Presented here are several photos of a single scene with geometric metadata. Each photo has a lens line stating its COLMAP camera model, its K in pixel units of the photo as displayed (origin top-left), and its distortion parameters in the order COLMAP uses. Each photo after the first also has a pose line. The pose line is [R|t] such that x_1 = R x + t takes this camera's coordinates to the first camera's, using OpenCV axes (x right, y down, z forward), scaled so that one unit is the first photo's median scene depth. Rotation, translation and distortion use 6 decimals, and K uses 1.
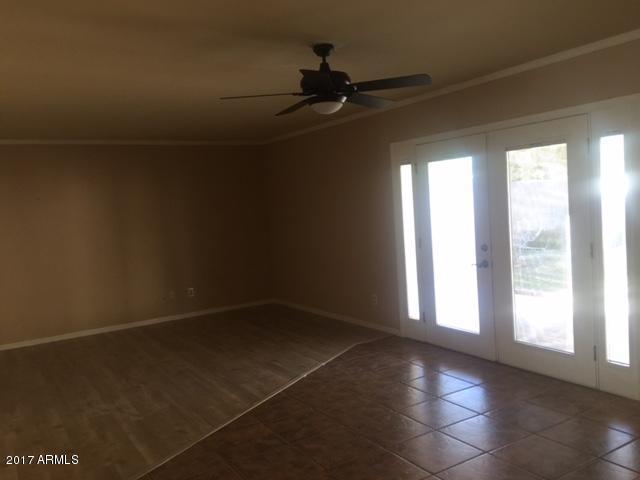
lens RADIAL K [[551.9, 0, 319.9], [0, 551.9, 240.1], [0, 0, 1]] dist [0.068874, -0.093878]
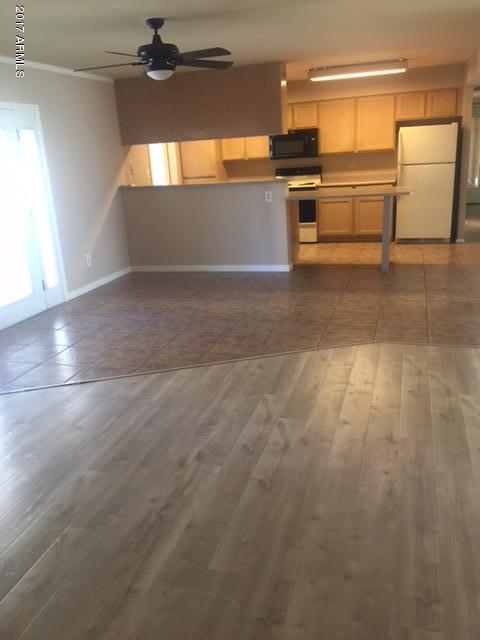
lens RADIAL K [[551.9, 0, 239.5], [0, 551.9, 322.0], [0, 0, 1]] dist [0.068874, -0.093878]
pose [[-0.655875, -0.117434, 0.745679, -0.909814], [0.161217, 0.943243, 0.290348, -0.043375], [-0.737453, 0.310648, -0.599718, 1.492075]]
